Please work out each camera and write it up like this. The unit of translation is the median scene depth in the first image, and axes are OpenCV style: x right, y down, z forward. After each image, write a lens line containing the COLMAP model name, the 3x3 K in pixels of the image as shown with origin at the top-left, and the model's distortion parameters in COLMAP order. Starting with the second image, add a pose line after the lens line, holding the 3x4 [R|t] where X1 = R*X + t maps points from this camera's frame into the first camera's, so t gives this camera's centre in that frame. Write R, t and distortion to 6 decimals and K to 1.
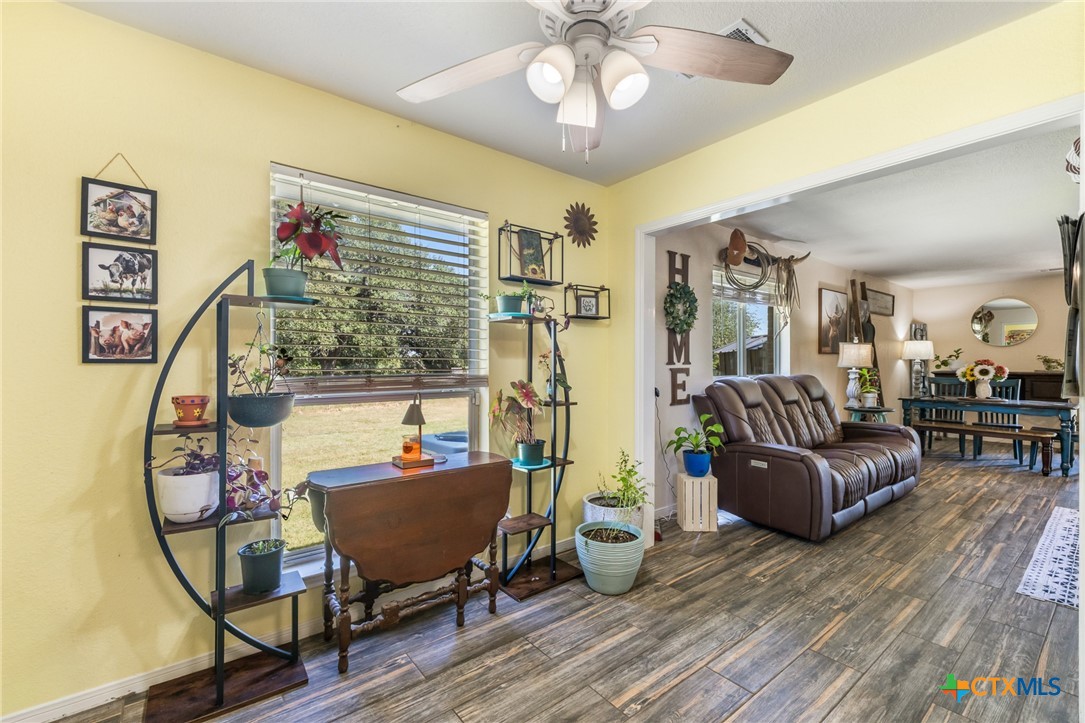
lens RADIAL K [[475.4, 0, 543.6], [0, 475.4, 361.1], [0, 0, 1]] dist [0.018021, -0.000300]
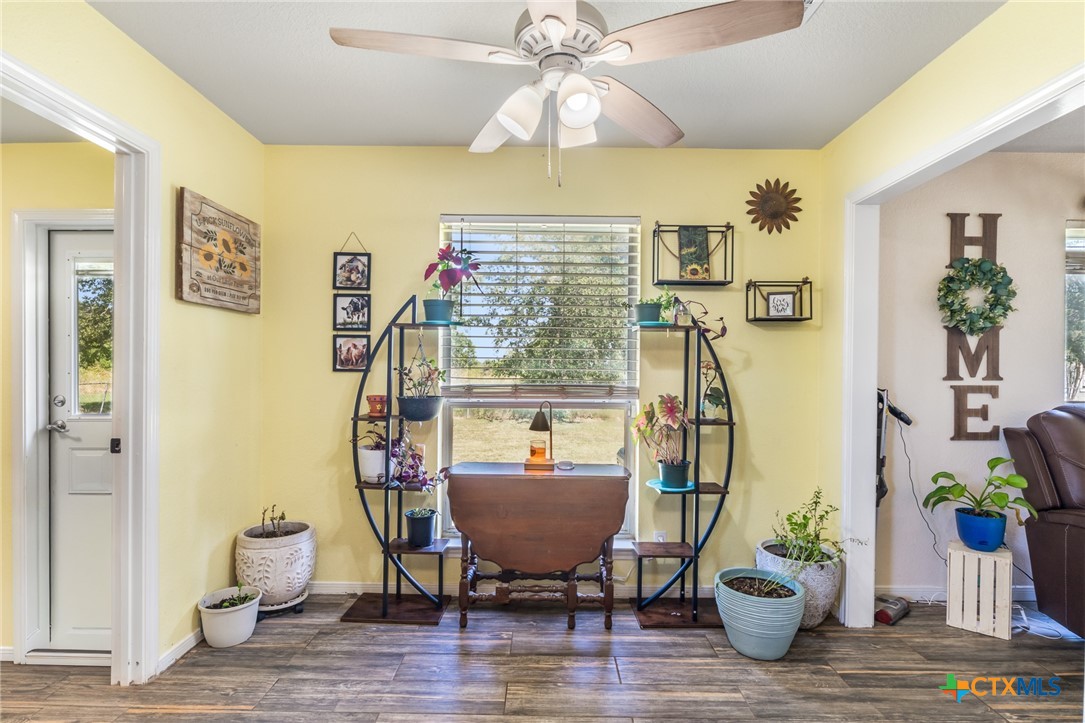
lens RADIAL K [[548.0, 0, 540.3], [0, 548.0, 365.2], [0, 0, 1]] dist [0.009110, -0.000416]
pose [[0.779649, 0.005460, -0.626194, 0.469532], [-0.007554, 0.999971, -0.000687, -0.013717], [0.626172, 0.005266, 0.779667, 0.026371]]
